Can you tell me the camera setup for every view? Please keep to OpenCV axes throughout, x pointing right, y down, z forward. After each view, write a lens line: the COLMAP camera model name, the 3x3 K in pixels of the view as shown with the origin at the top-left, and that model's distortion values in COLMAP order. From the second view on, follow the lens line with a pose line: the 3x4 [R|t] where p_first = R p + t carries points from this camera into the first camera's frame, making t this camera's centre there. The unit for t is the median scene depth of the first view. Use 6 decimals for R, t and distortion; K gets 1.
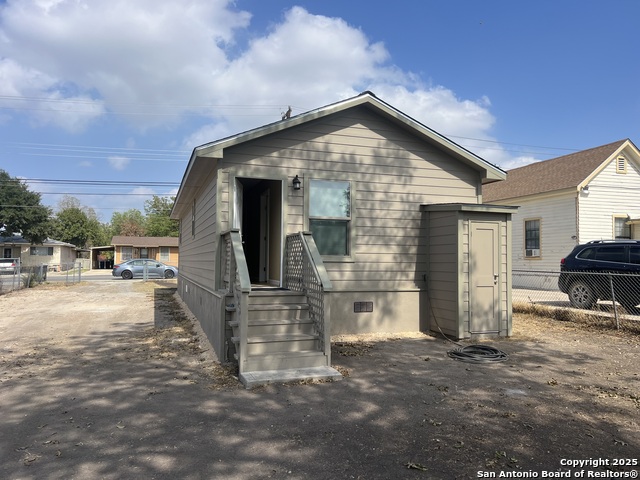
lens RADIAL K [[498.3, 0, 324.1], [0, 498.3, 240.2], [0, 0, 1]] dist [0.050359, -0.065299]
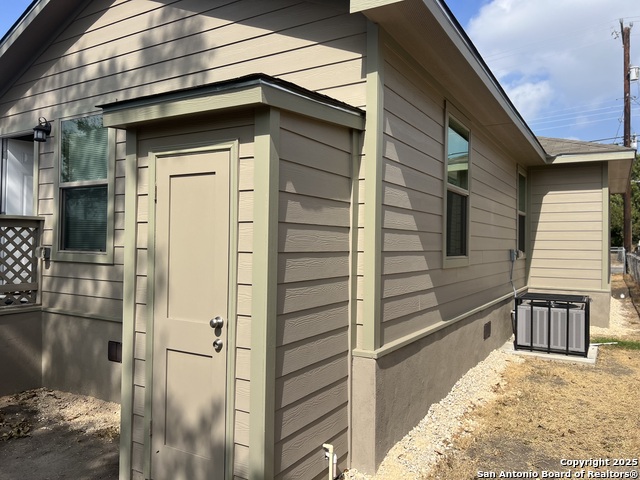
lens RADIAL K [[498.3, 0, 315.5], [0, 498.3, 242.6], [0, 0, 1]] dist [0.050359, -0.065299]
pose [[0.624134, -0.002619, -0.781313, 0.606746], [0.024750, 0.999559, 0.016421, 0.018115], [0.780925, -0.029586, 0.623924, 0.840235]]
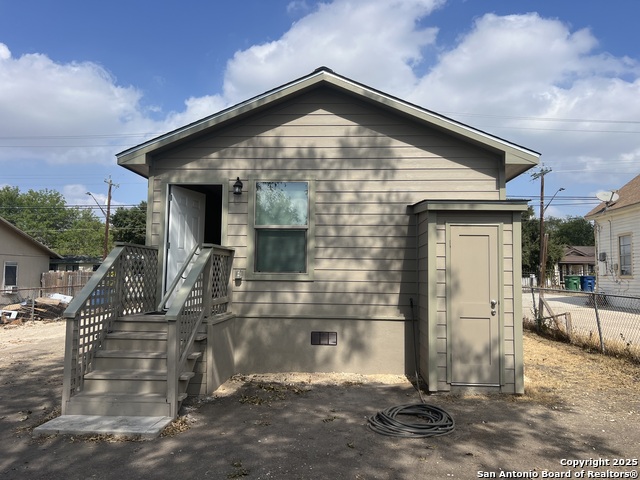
lens RADIAL K [[498.3, 0, 322.3], [0, 498.3, 237.0], [0, 0, 1]] dist [0.050359, -0.065299]
pose [[0.921742, -0.026651, -0.386888, 0.386533], [0.011680, 0.999091, -0.040996, 0.006371], [0.387629, 0.033269, 0.921215, 0.268347]]
